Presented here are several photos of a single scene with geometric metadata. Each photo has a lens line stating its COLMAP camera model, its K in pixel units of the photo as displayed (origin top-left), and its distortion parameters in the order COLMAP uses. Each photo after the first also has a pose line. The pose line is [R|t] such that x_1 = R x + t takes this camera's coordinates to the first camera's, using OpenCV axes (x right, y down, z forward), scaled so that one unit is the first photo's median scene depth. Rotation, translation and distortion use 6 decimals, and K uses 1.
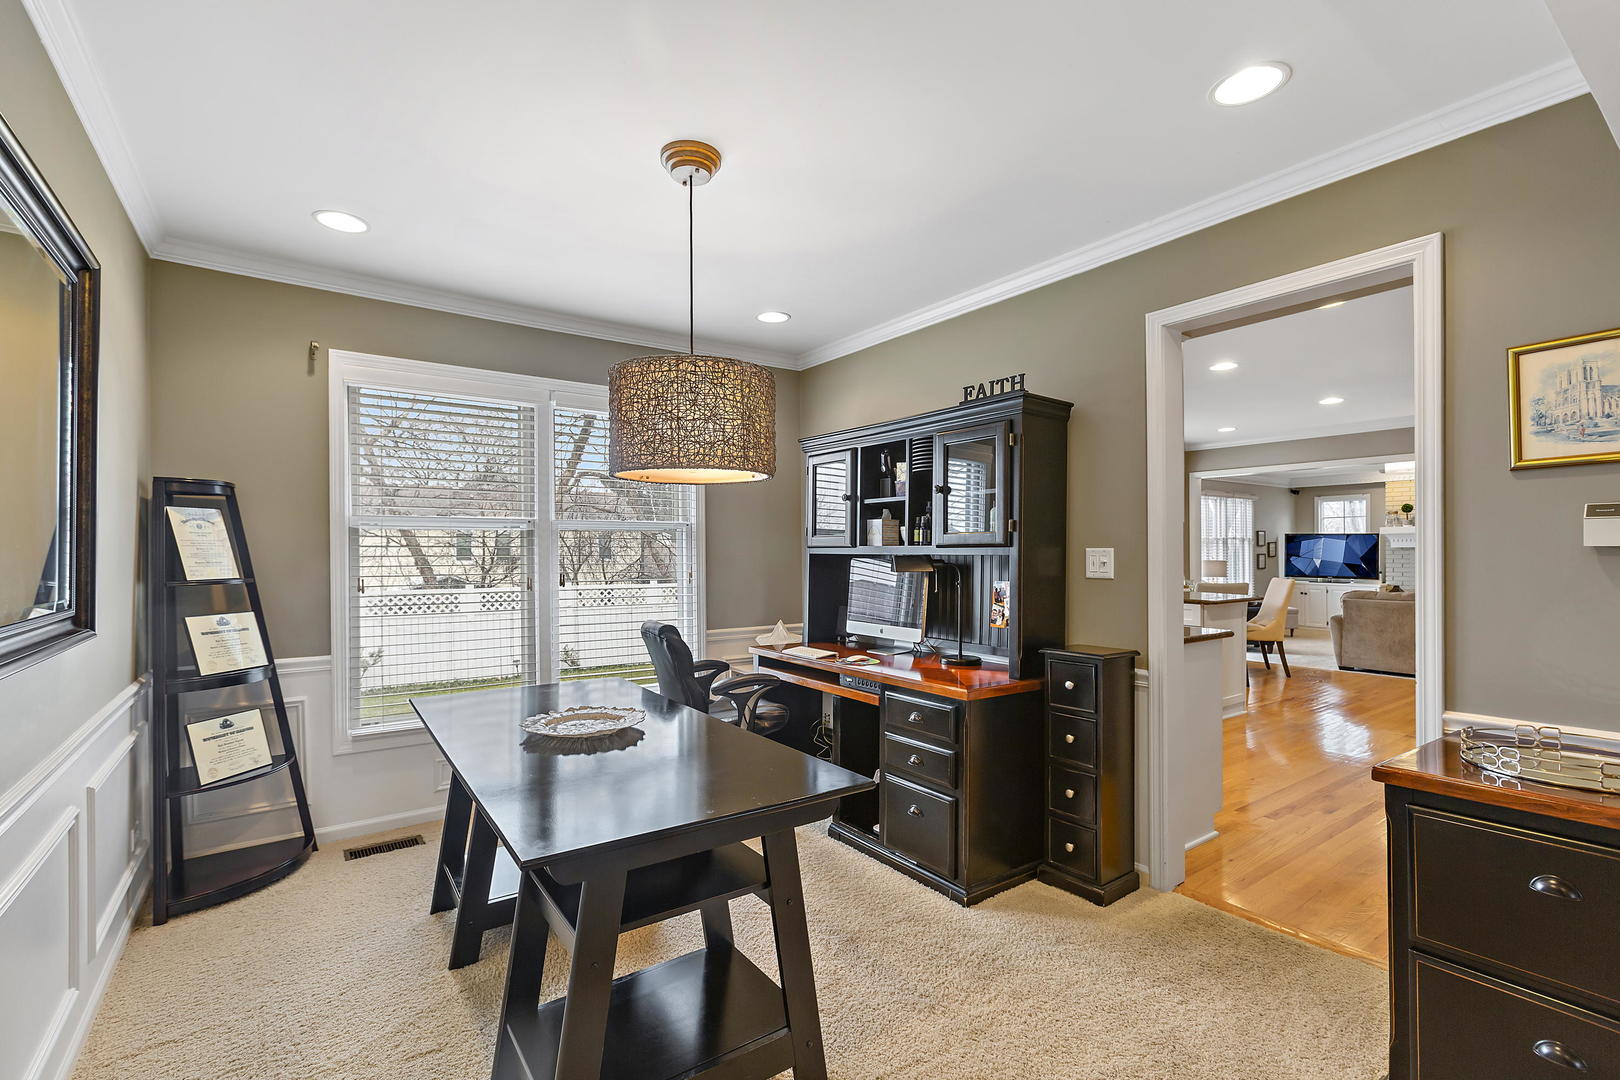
lens RADIAL K [[730.7, 0, 802.2], [0, 730.7, 552.4], [0, 0, 1]] dist [0.004980, 0.000668]
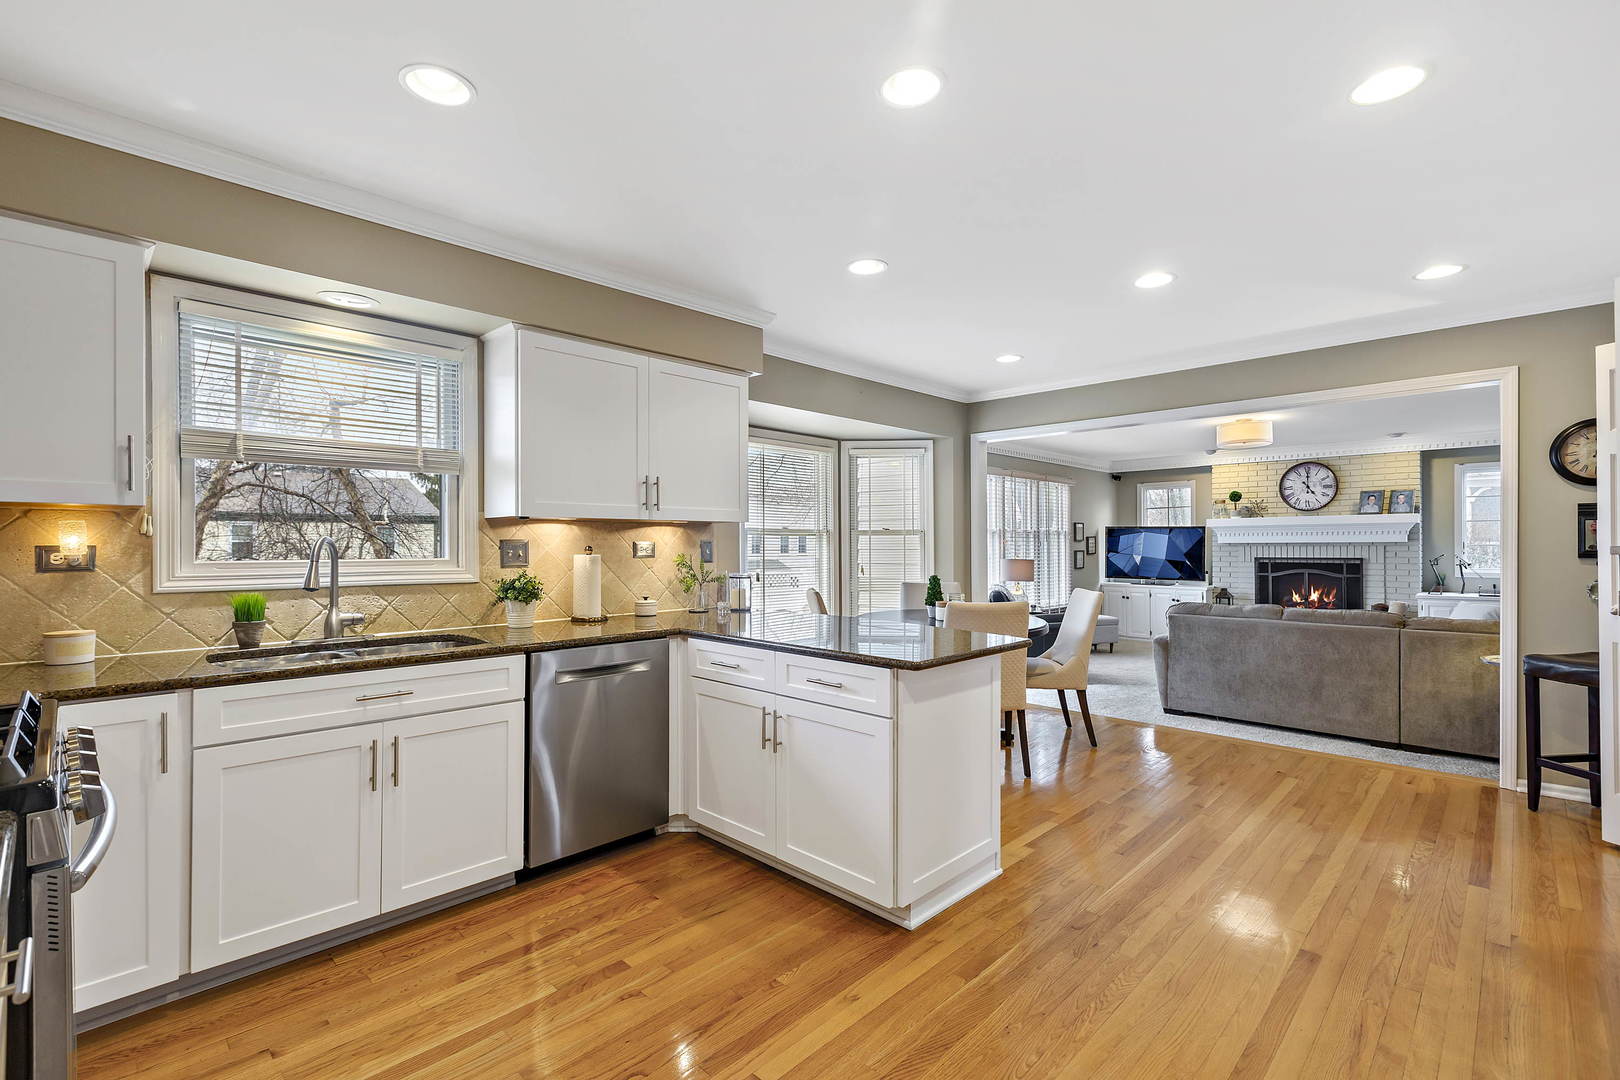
lens RADIAL K [[730.7, 0, 805.3], [0, 730.7, 544.4], [0, 0, 1]] dist [0.004980, 0.000668]
pose [[0.983971, 0.001971, 0.178318, 0.180214], [-0.001233, 0.999990, -0.004249, -0.000903], [-0.178325, 0.003962, 0.983964, 0.248985]]
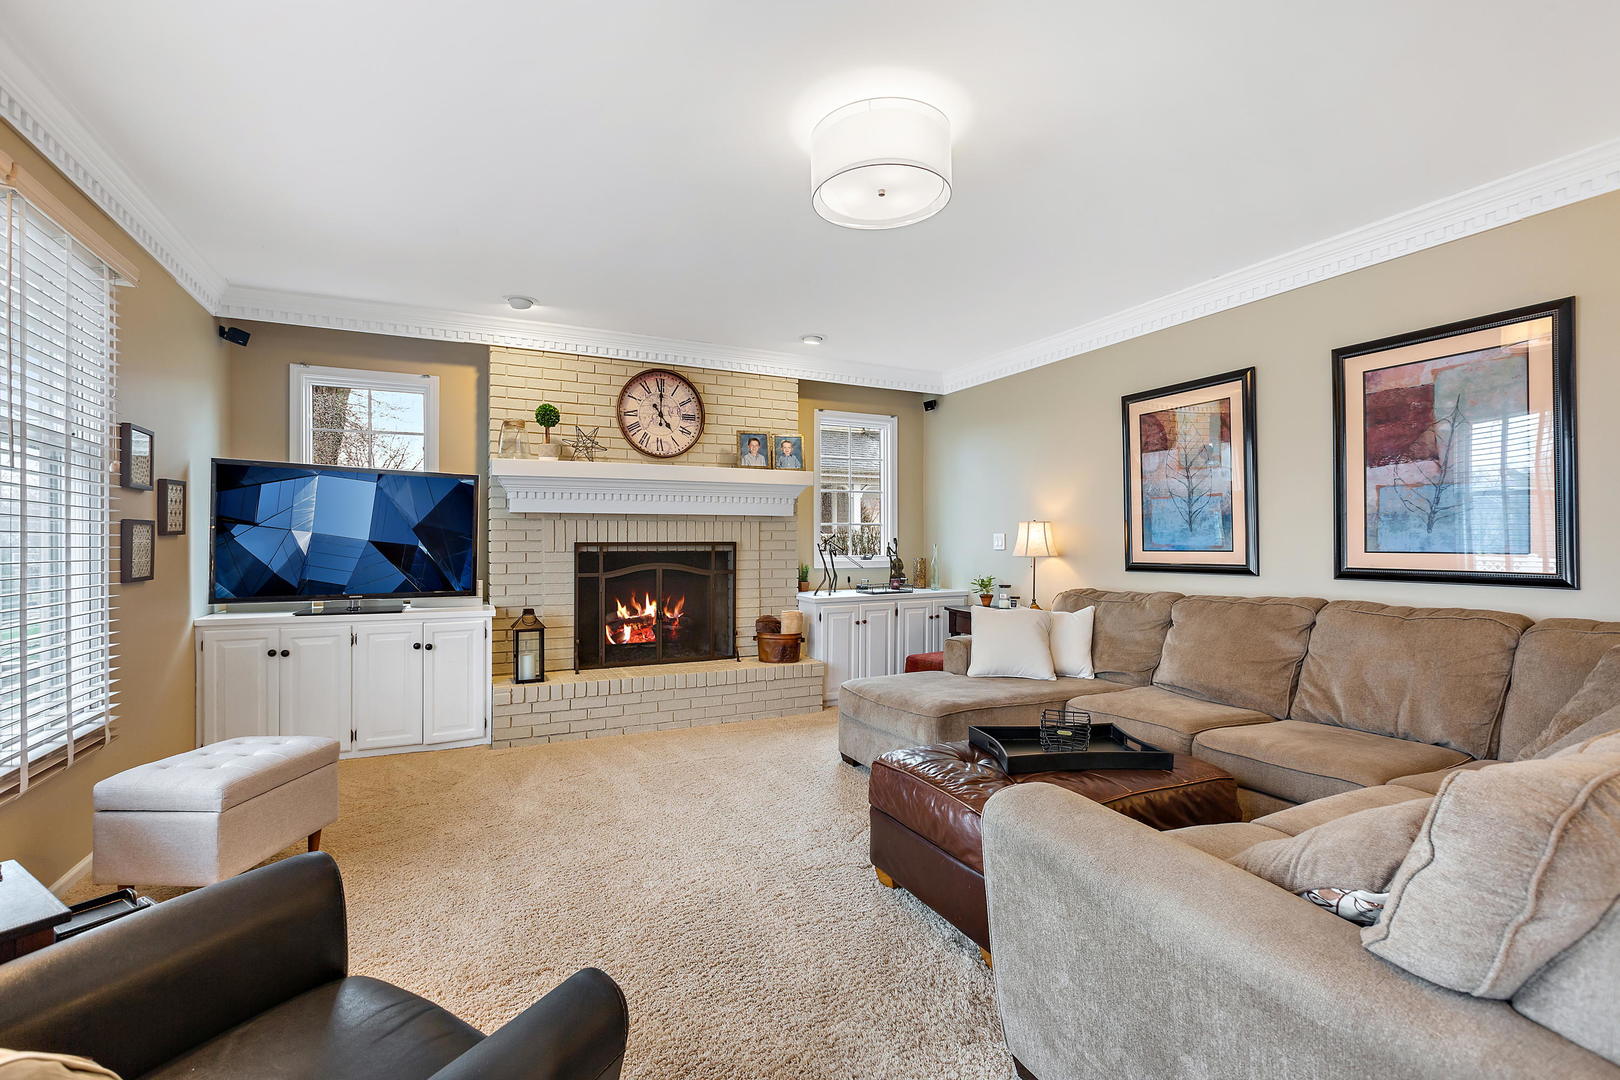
lens RADIAL K [[730.7, 0, 808.3], [0, 730.7, 532.2], [0, 0, 1]] dist [0.004980, 0.000668]
pose [[0.172471, 0.019156, 0.984828, 0.432525], [0.003159, 0.999795, -0.020001, 0.012097], [-0.985010, 0.006561, 0.172375, 0.752623]]
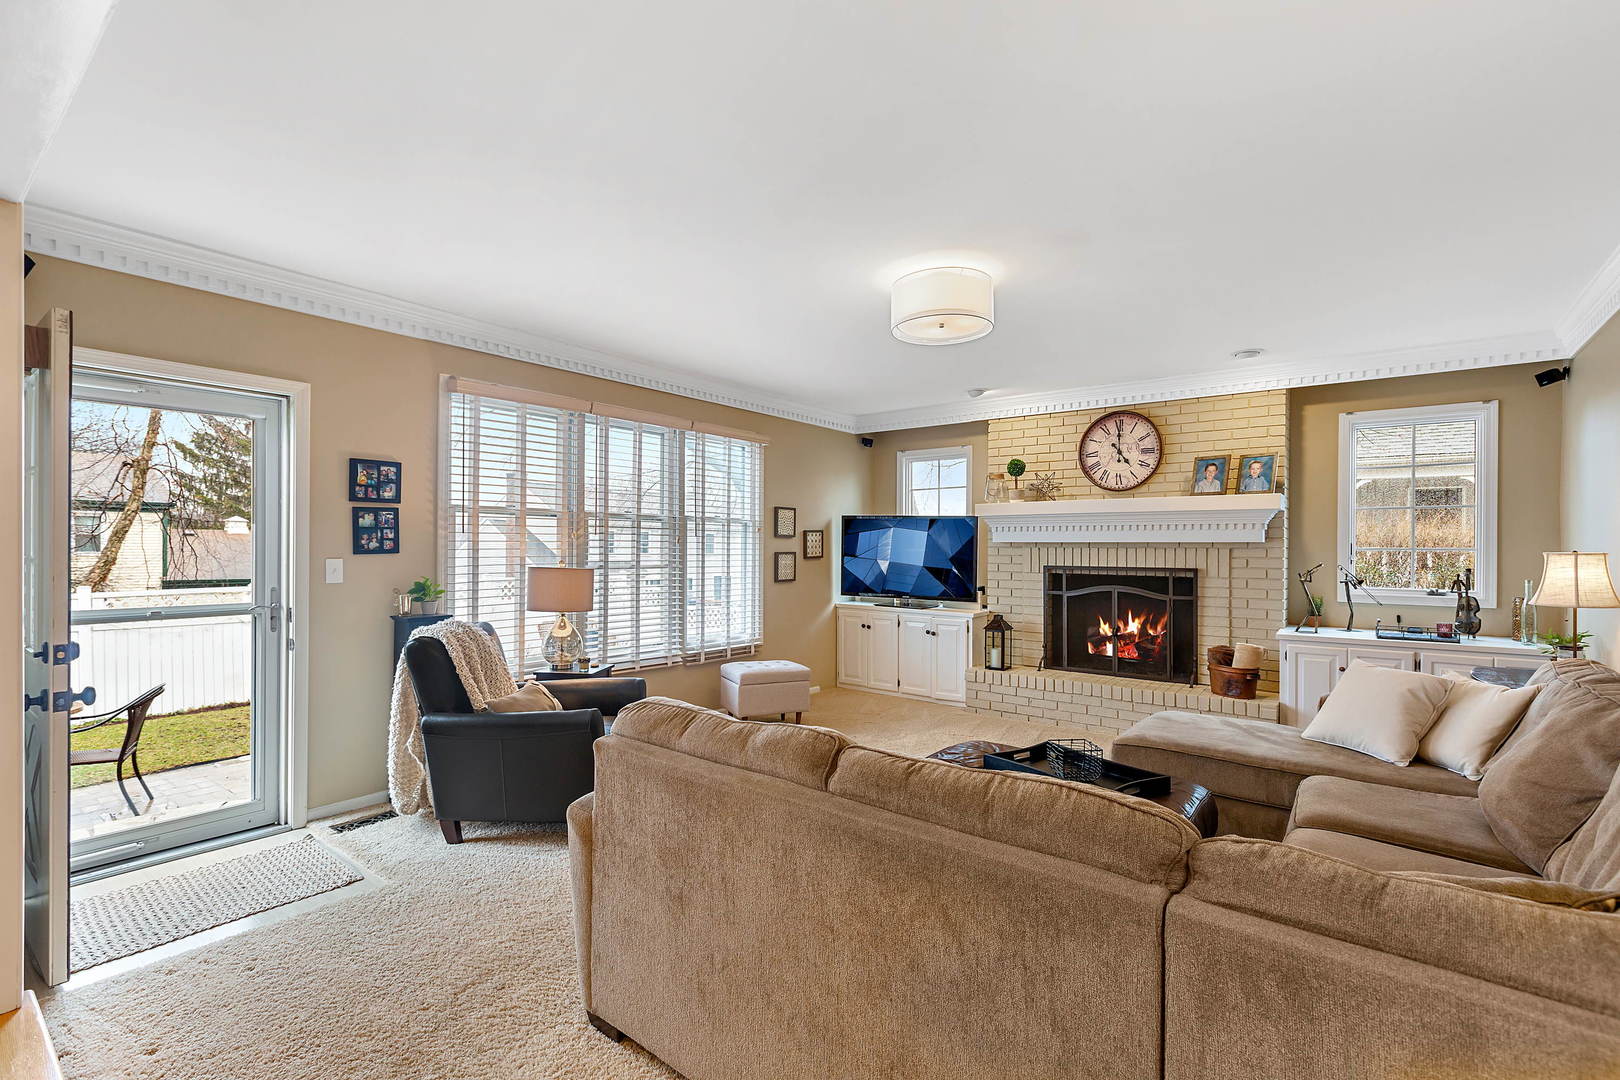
lens RADIAL K [[730.7, 0, 811.5], [0, 730.7, 546.7], [0, 0, 1]] dist [0.004980, 0.000668]
pose [[0.957073, 0.011283, 0.289627, 0.509013], [-0.010612, 0.999936, -0.003887, -0.000097], [-0.289653, 0.000646, 0.957132, 0.516126]]
